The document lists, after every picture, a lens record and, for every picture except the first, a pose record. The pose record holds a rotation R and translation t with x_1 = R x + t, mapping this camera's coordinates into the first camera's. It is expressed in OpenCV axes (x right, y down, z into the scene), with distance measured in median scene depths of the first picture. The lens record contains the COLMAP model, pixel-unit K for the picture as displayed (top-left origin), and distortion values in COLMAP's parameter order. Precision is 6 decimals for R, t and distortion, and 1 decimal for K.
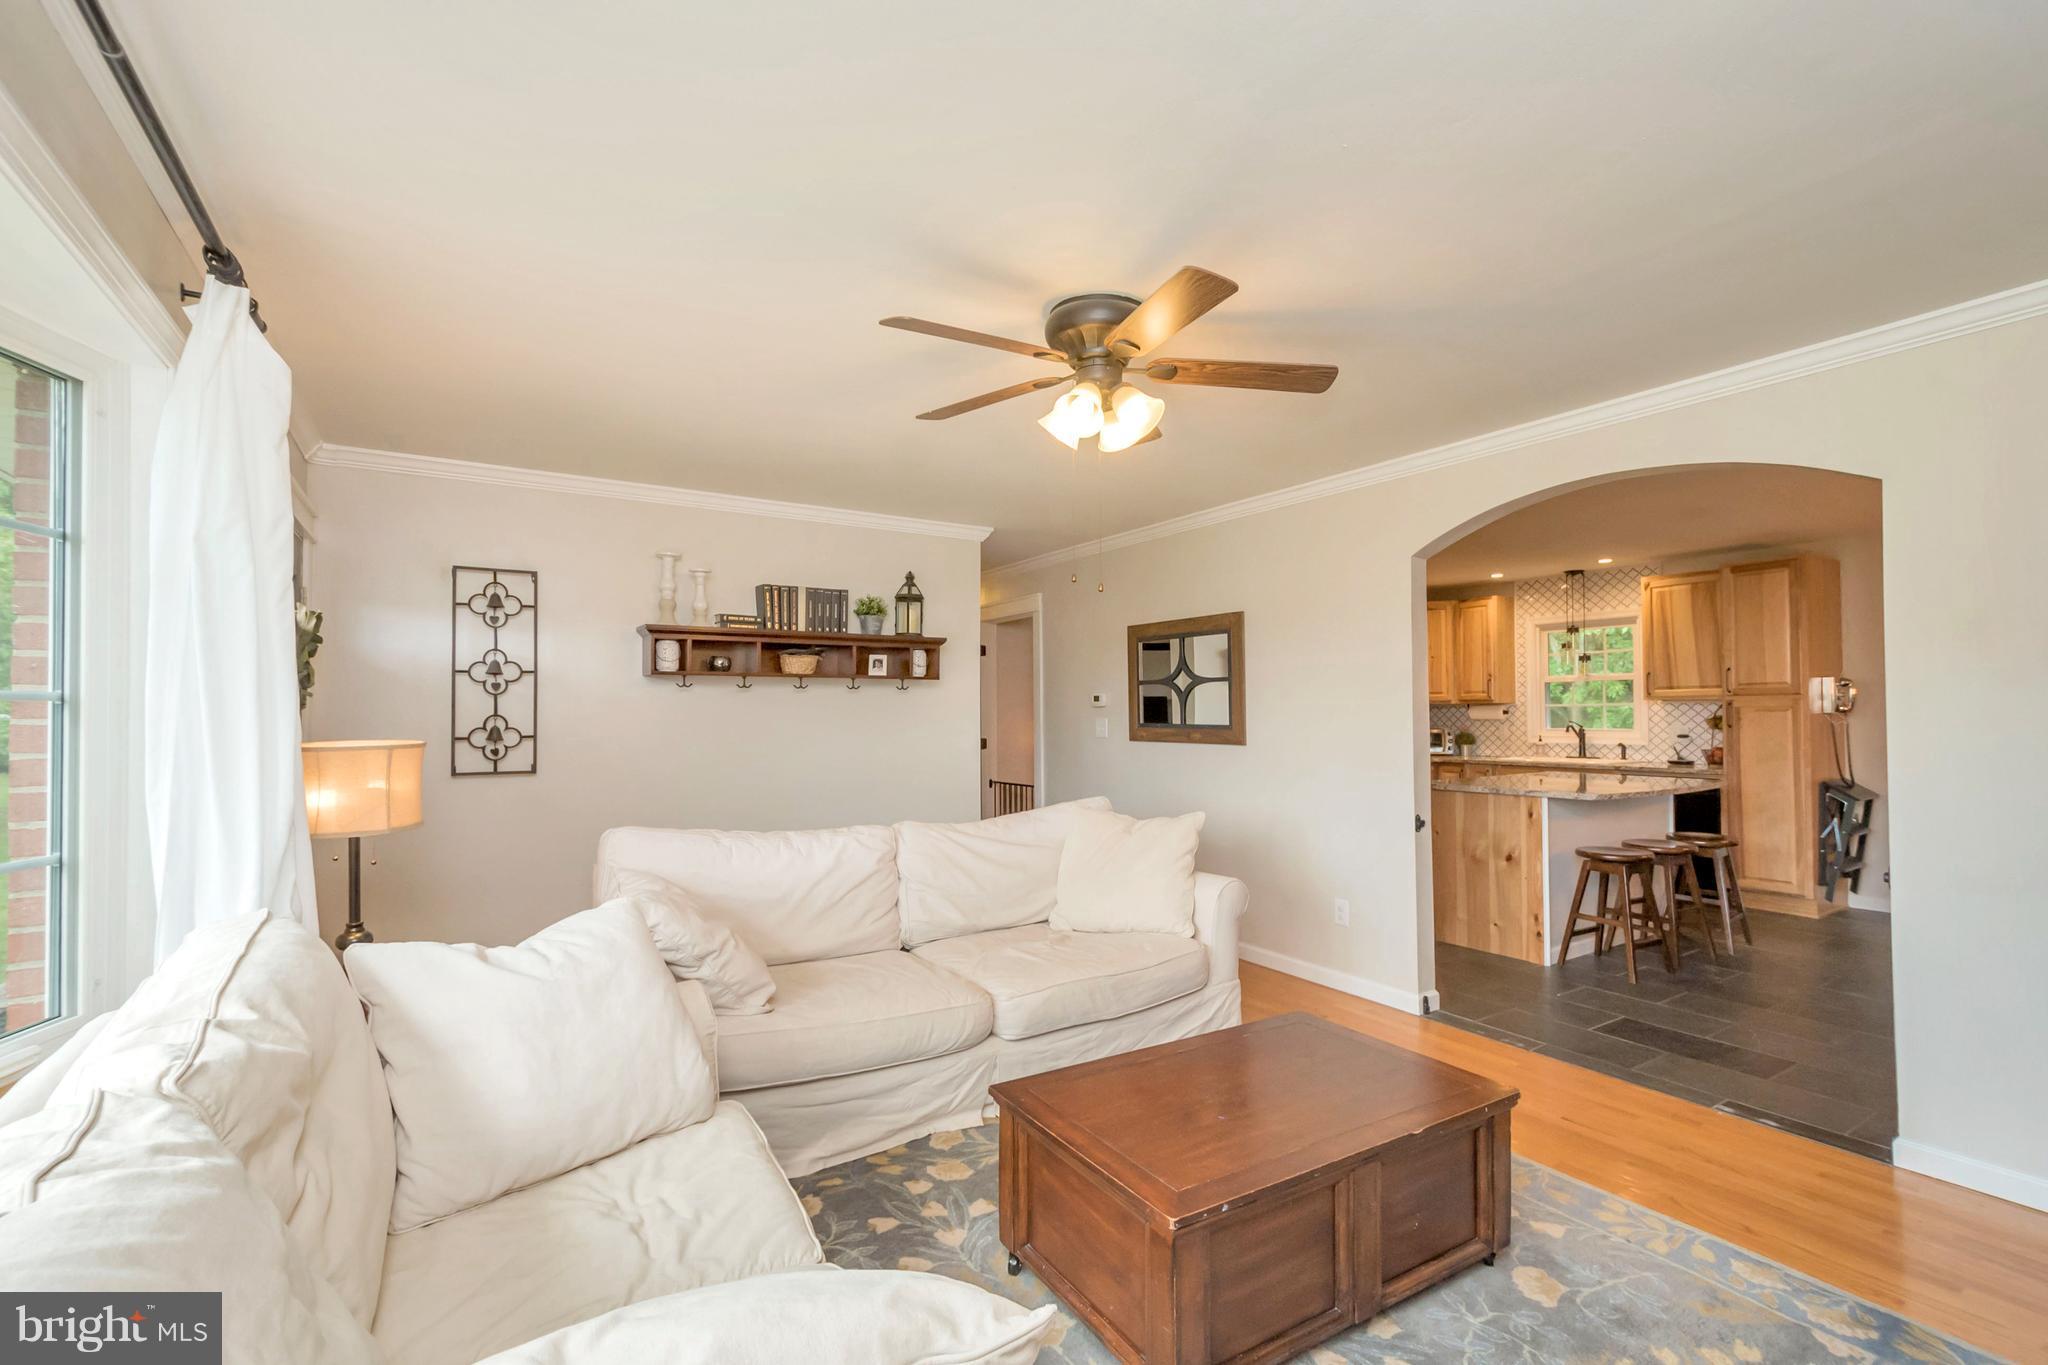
lens RADIAL K [[899.0, 0, 1024.8], [0, 899.0, 701.7], [0, 0, 1]] dist [0.001792, 0.000211]
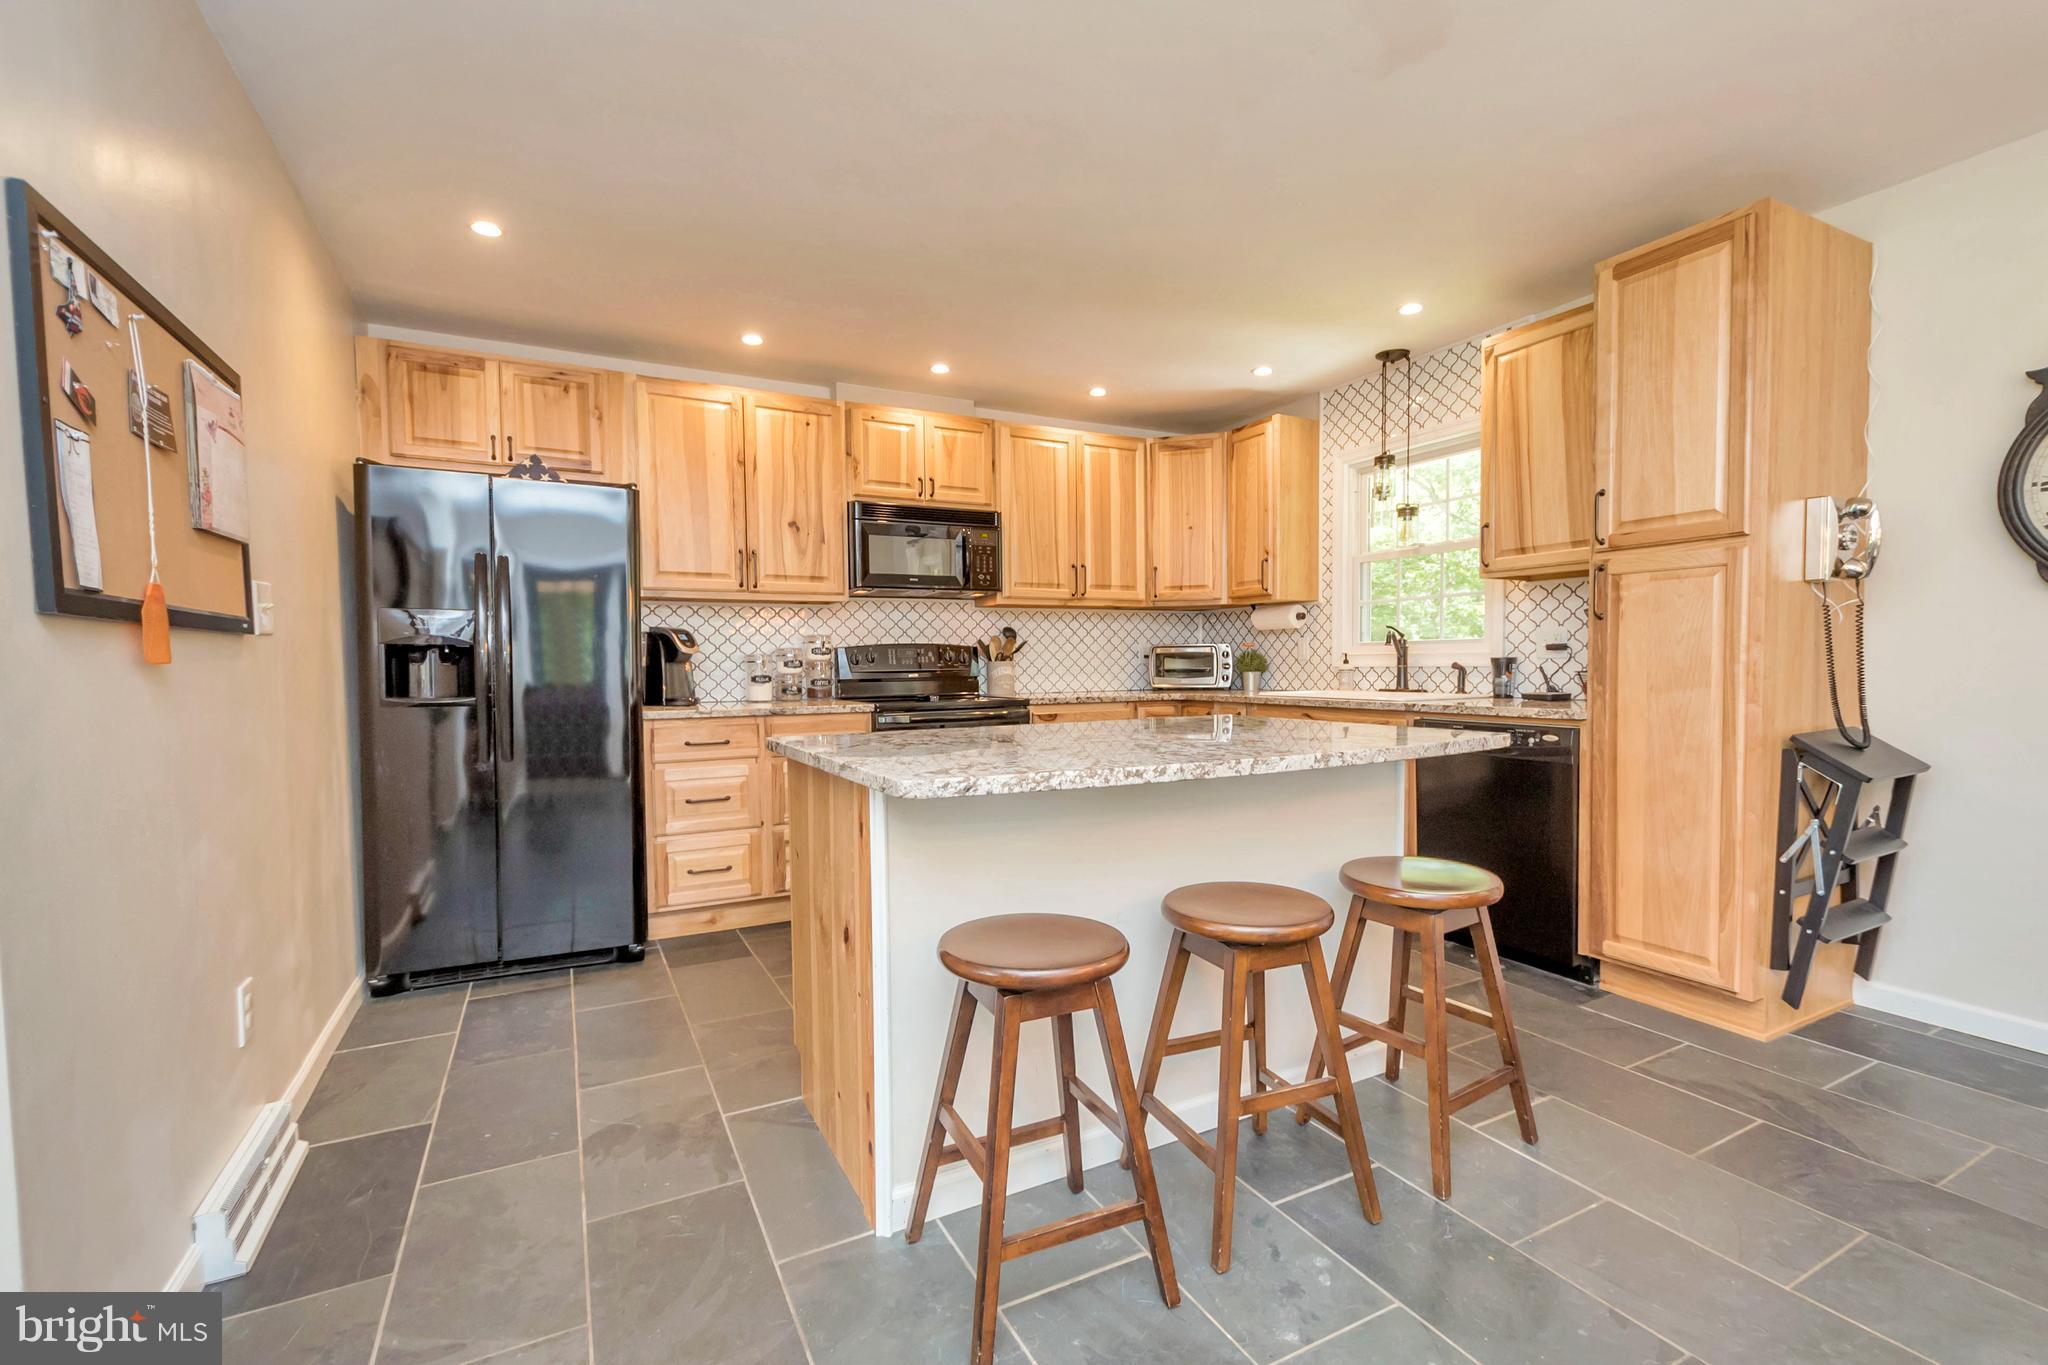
lens RADIAL K [[896.7, 0, 1027.2], [0, 896.7, 707.3], [0, 0, 1]] dist [0.004181, -0.000039]
pose [[0.996792, -0.001824, -0.080019, 0.478297], [0.007051, 0.997854, 0.065092, 0.038148], [0.079728, -0.065447, 0.994666, 0.465626]]
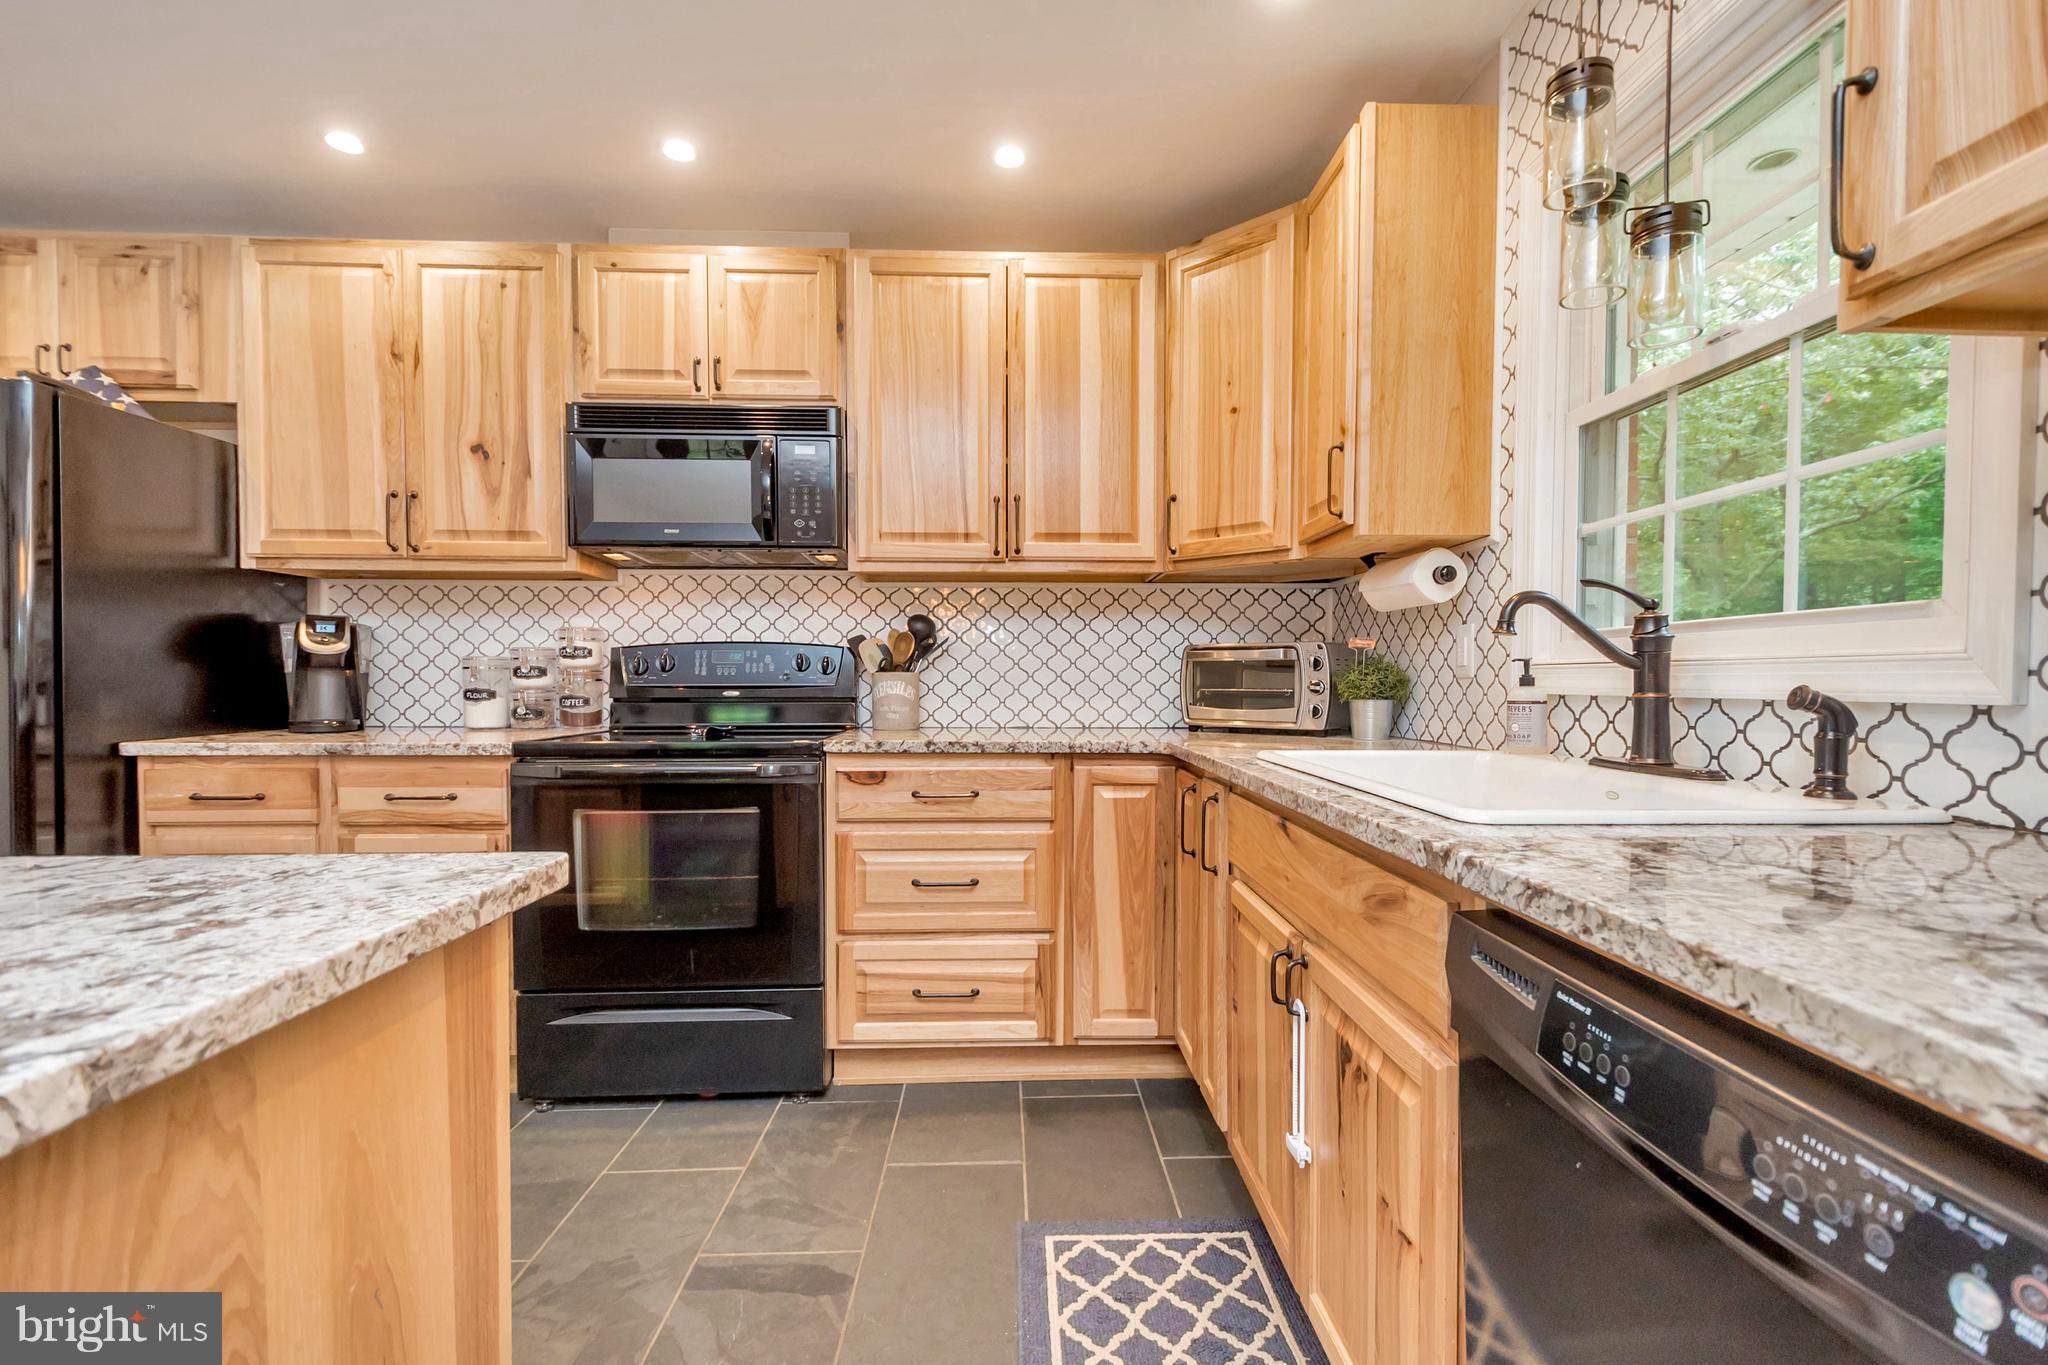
lens RADIAL K [[896.7, 0, 1027.2], [0, 896.7, 707.3], [0, 0, 1]] dist [0.004181, -0.000039]
pose [[0.862839, 0.023040, -0.504954, 0.669906], [0.001023, 0.998879, 0.047325, 0.044614], [0.505478, -0.041351, 0.861848, 0.855700]]
